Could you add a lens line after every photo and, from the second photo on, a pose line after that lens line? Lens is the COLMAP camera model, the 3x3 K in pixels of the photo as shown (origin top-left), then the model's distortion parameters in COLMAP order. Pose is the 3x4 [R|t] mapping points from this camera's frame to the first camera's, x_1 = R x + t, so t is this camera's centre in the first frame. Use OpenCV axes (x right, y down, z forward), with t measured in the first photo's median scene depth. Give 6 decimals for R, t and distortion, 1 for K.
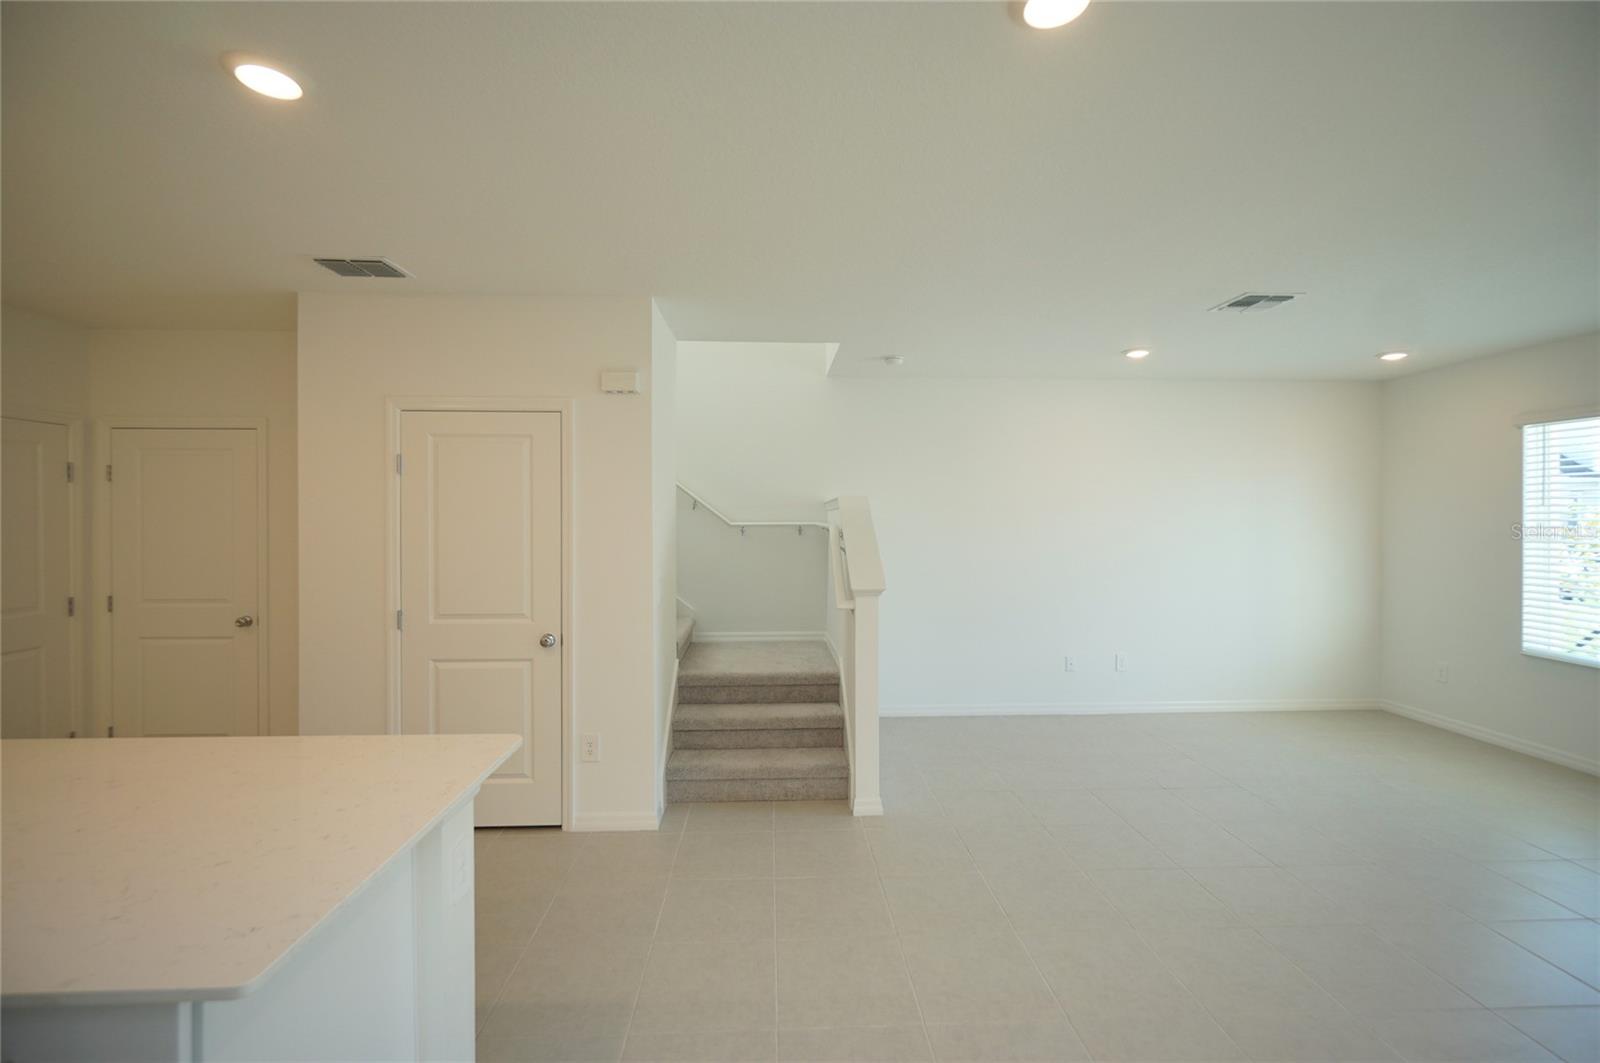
lens RADIAL K [[688.5, 0, 799.1], [0, 688.5, 522.1], [0, 0, 1]] dist [-0.010813, 0.004680]
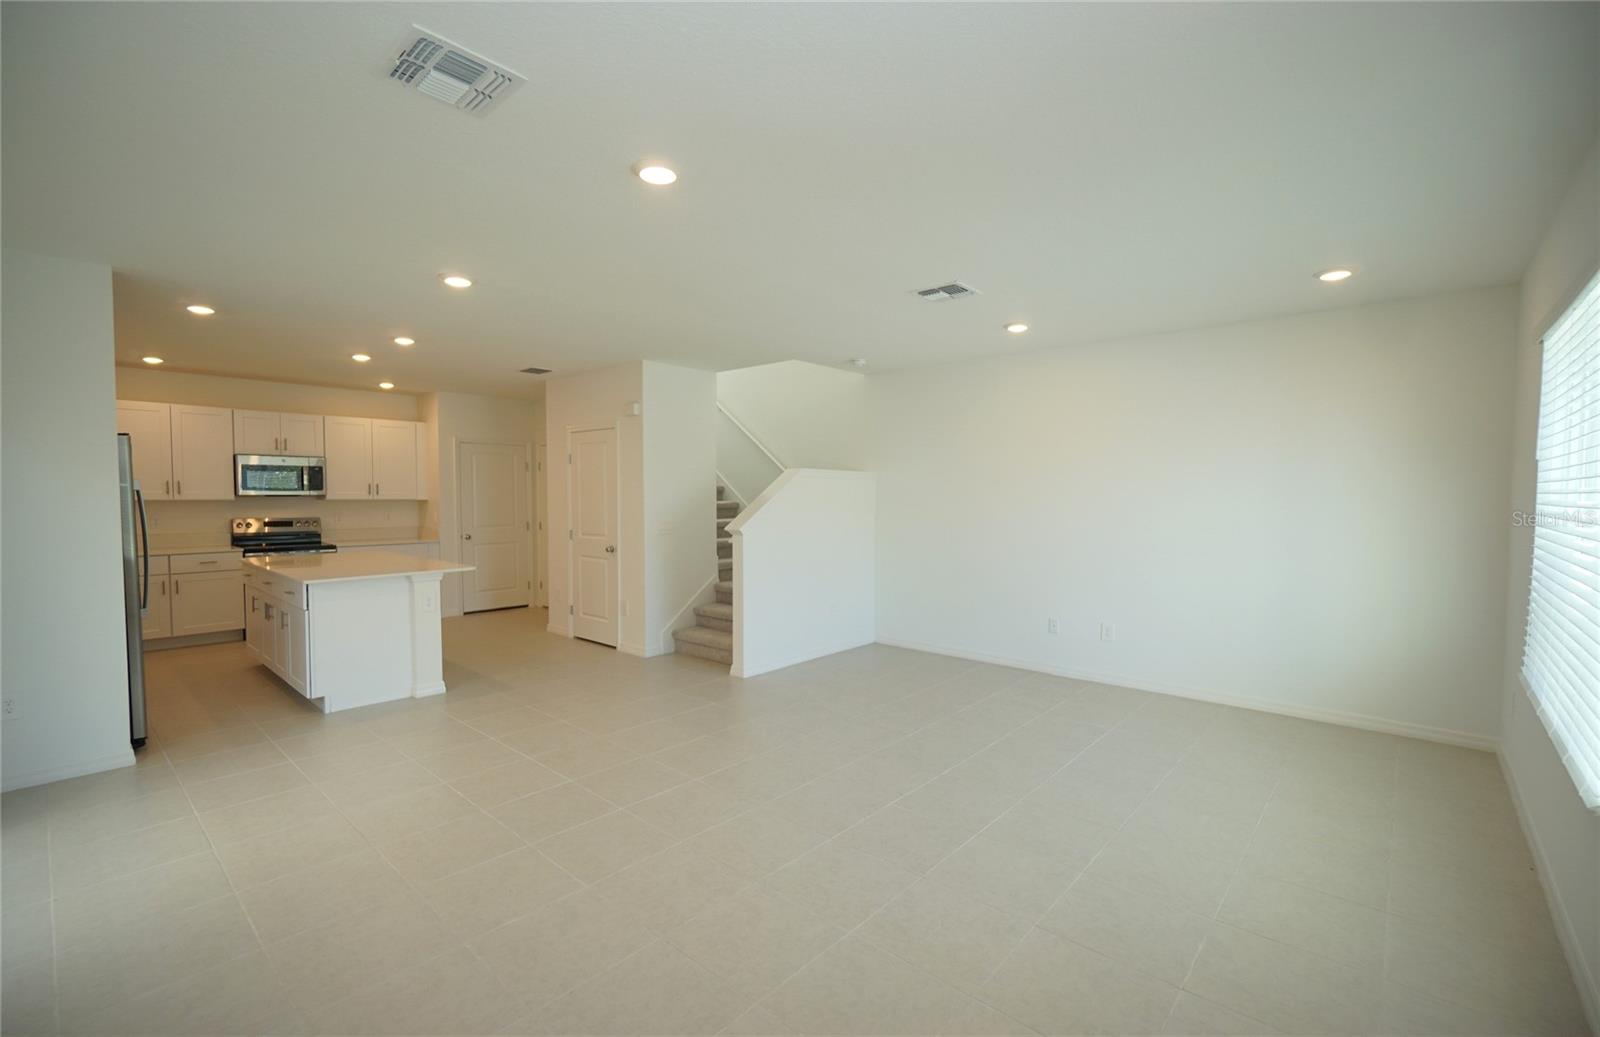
lens RADIAL K [[698.0, 0, 800.6], [0, 698.0, 530.2], [0, 0, 1]] dist [0.011930, 0.000229]
pose [[0.715257, 0.038527, -0.697799, 1.166881], [-0.002183, 0.998598, 0.052897, 0.011912], [0.698858, -0.036312, 0.714338, -0.014849]]
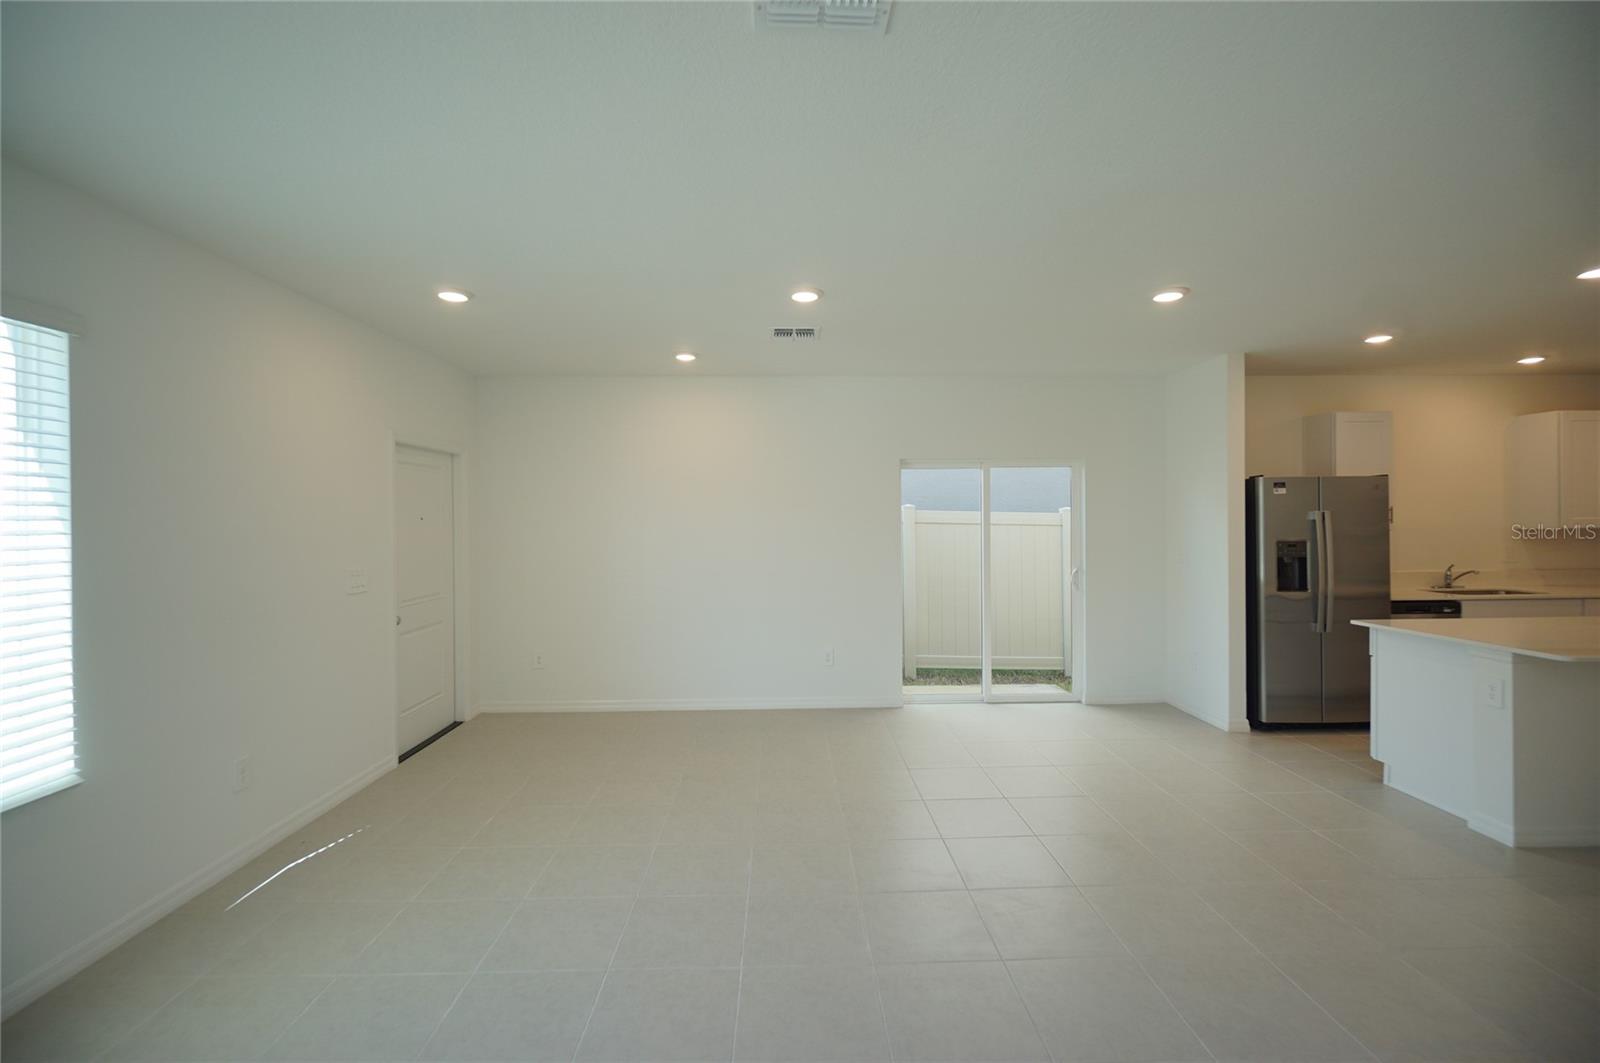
lens RADIAL K [[688.5, 0, 799.1], [0, 688.5, 522.1], [0, 0, 1]] dist [-0.010813, 0.004680]
pose [[-0.999834, 0.008456, 0.016157, 0.589952], [0.008500, 0.999960, 0.002688, 0.003761], [-0.016134, 0.002825, -0.999866, 1.241485]]
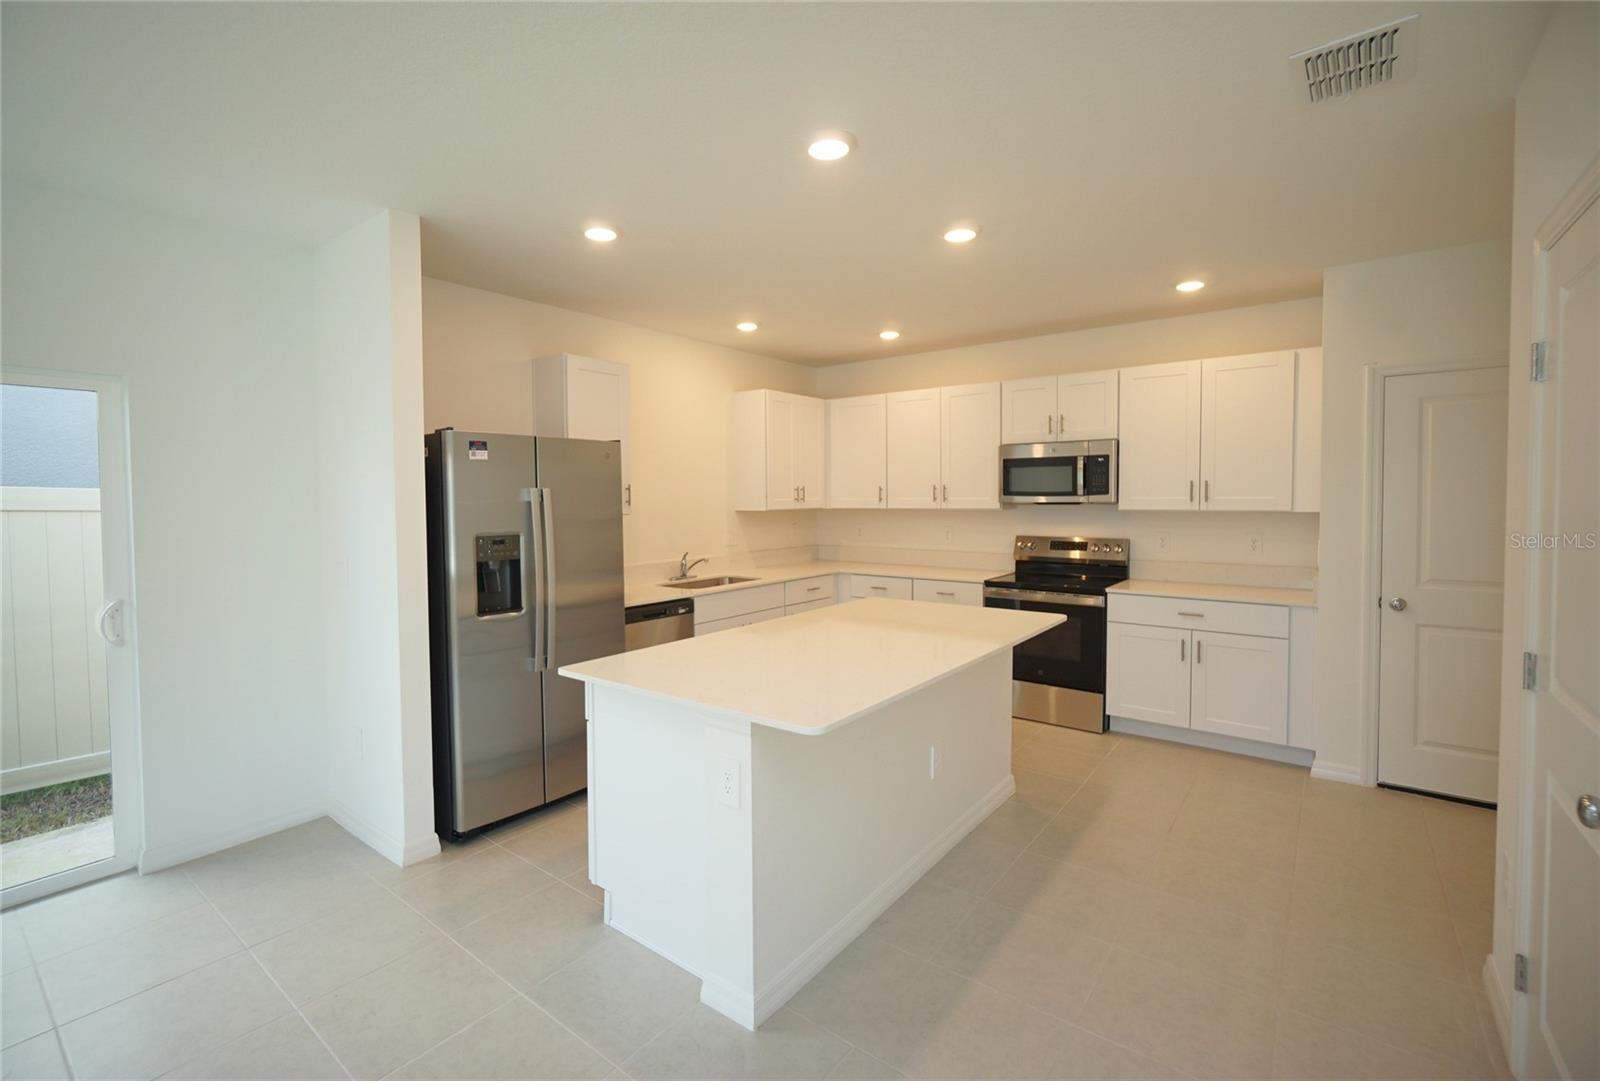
lens RADIAL K [[714.6, 0, 774.4], [0, 714.6, 521.1], [0, 0, 1]] dist [-0.003873, -0.000263]
pose [[-0.651915, 0.030926, -0.757661, 0.151528], [0.006986, 0.999371, 0.034781, 0.006358], [0.758260, 0.017381, -0.651721, 0.781498]]
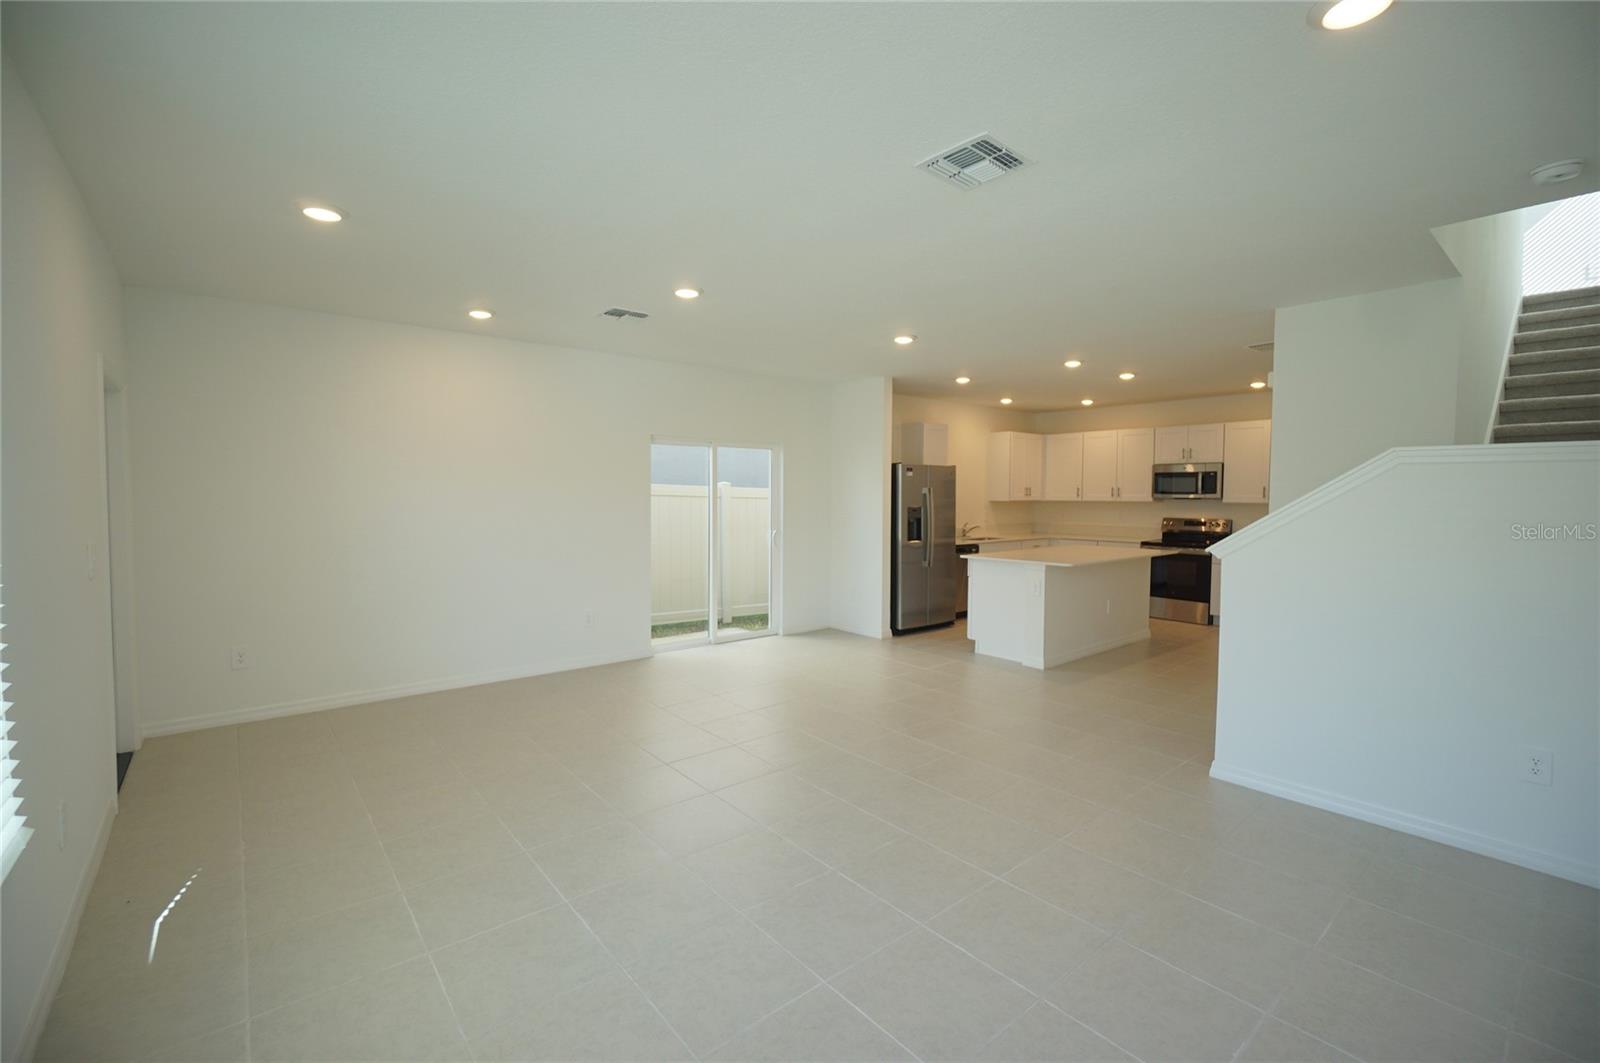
lens RADIAL K [[688.5, 0, 799.1], [0, 688.5, 522.1], [0, 0, 1]] dist [-0.010813, 0.004680]
pose [[-0.794579, 0.021722, -0.606772, 1.084409], [-0.004292, 0.999134, 0.041389, 0.012455], [0.607146, 0.035491, -0.793798, 1.281928]]
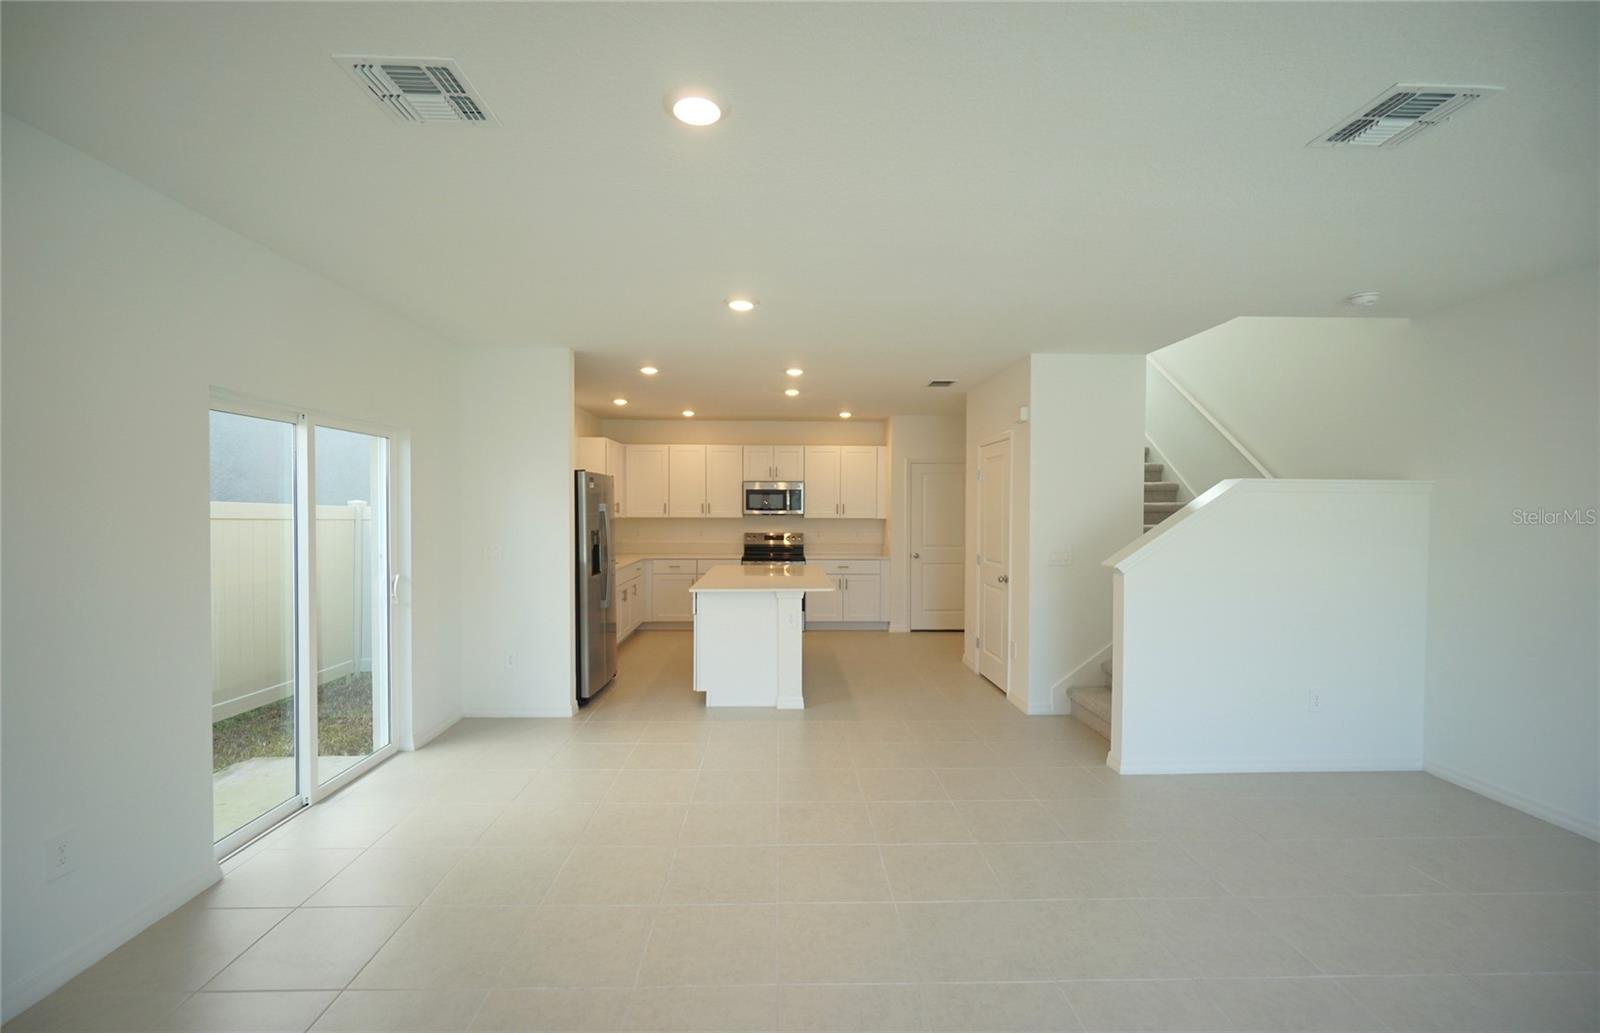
lens RADIAL K [[698.0, 0, 800.6], [0, 698.0, 528.2], [0, 0, 1]] dist [0.011930, 0.000229]
pose [[-0.000806, 0.027637, -0.999618, 1.113091], [-0.004412, 0.999608, 0.027641, 0.004095], [0.999990, 0.004432, -0.000684, 0.440326]]
